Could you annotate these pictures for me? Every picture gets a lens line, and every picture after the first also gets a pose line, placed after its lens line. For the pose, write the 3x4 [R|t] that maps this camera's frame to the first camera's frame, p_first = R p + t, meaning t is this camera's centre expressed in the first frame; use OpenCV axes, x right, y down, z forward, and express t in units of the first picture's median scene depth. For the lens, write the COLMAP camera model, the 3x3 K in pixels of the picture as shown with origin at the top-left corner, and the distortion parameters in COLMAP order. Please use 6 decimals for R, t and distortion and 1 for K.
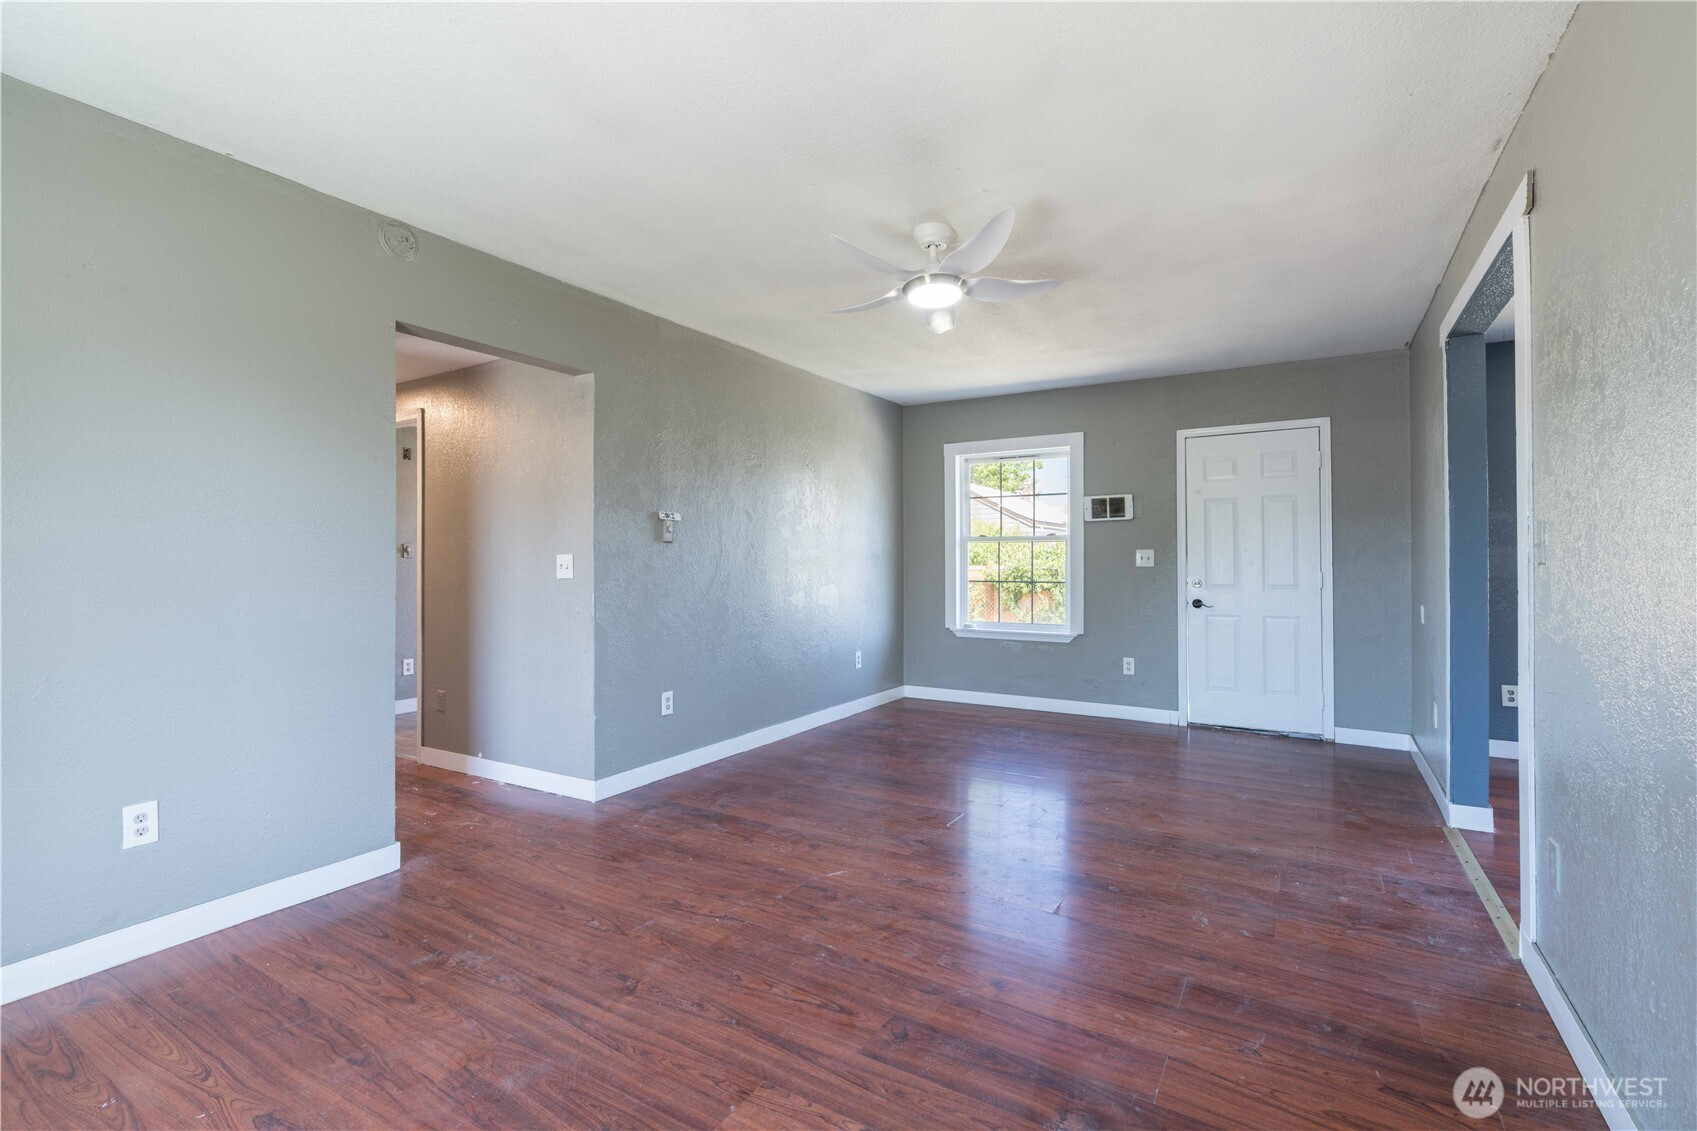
lens RADIAL K [[763.7, 0, 848.0], [0, 763.7, 553.6], [0, 0, 1]] dist [-0.001404, 0.001041]
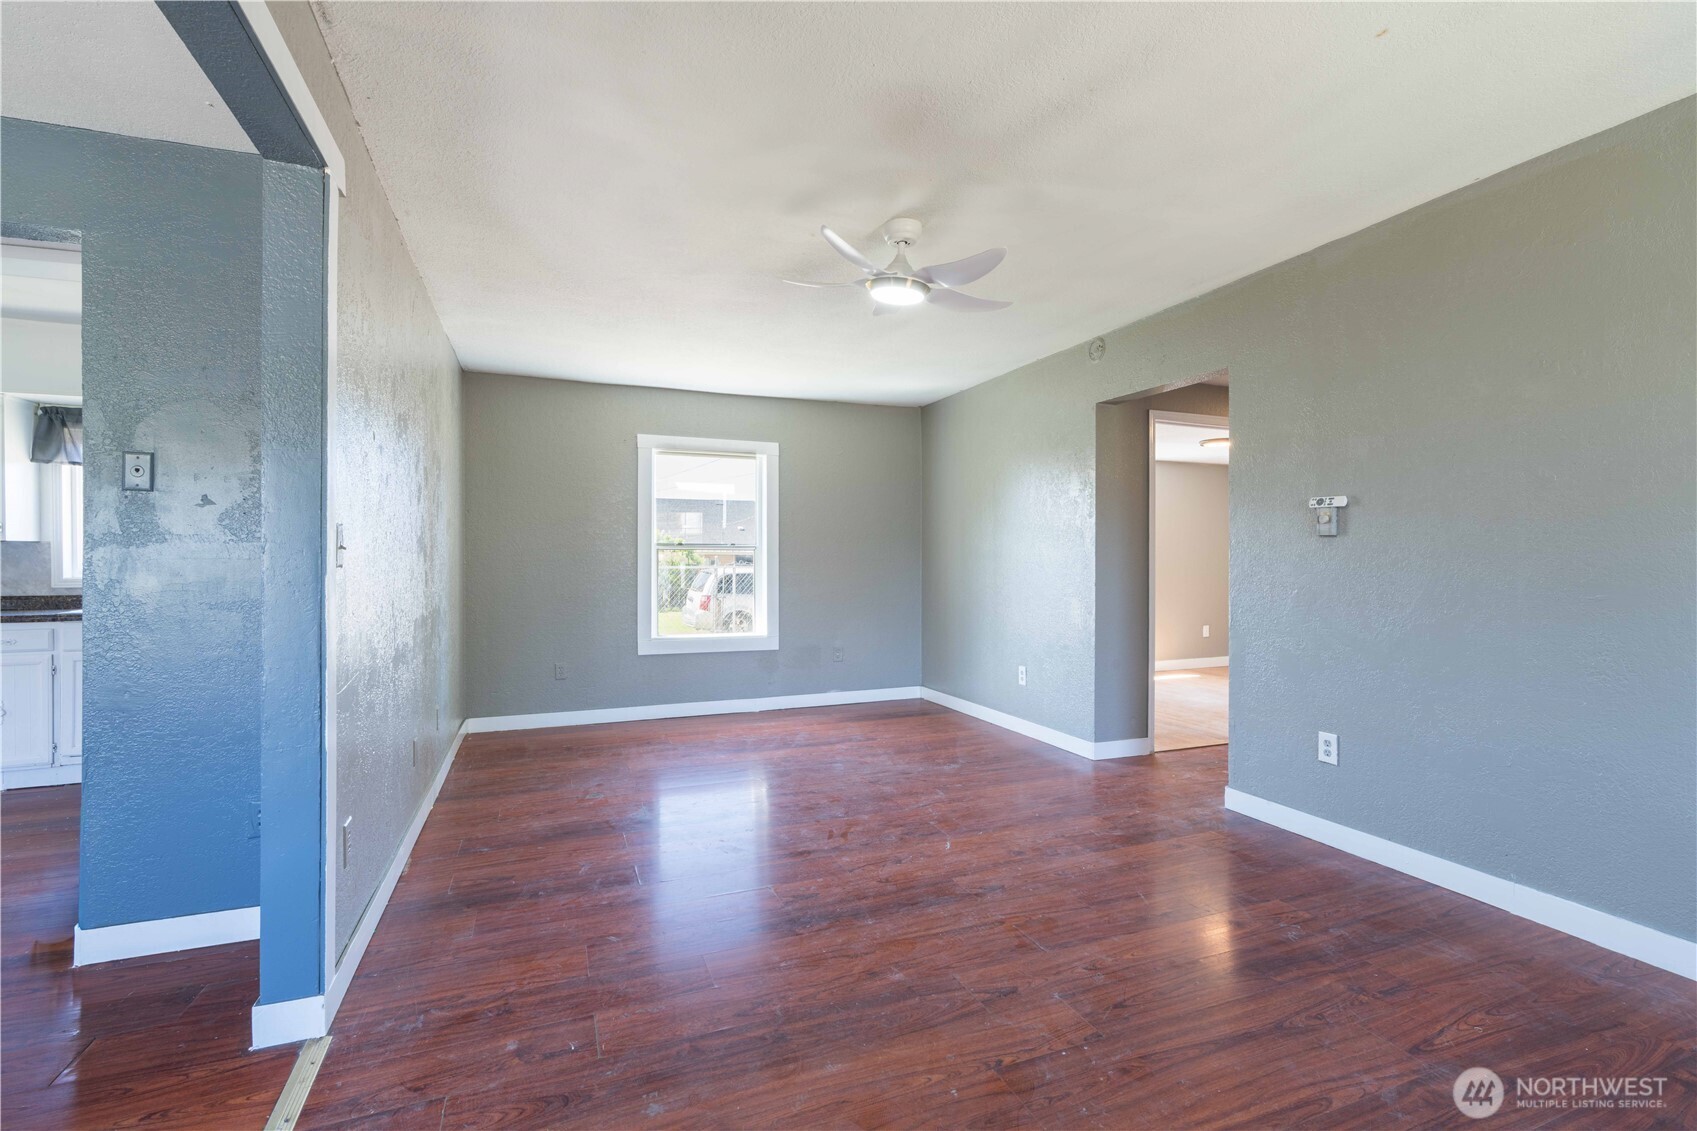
lens RADIAL K [[763.7, 0, 851.8], [0, 763.7, 565.6], [0, 0, 1]] dist [-0.001404, 0.001041]
pose [[-0.601243, 0.008344, -0.799022, 0.933798], [0.008548, 0.999955, 0.004010, 0.009321], [0.799020, -0.004419, -0.601288, 1.535093]]
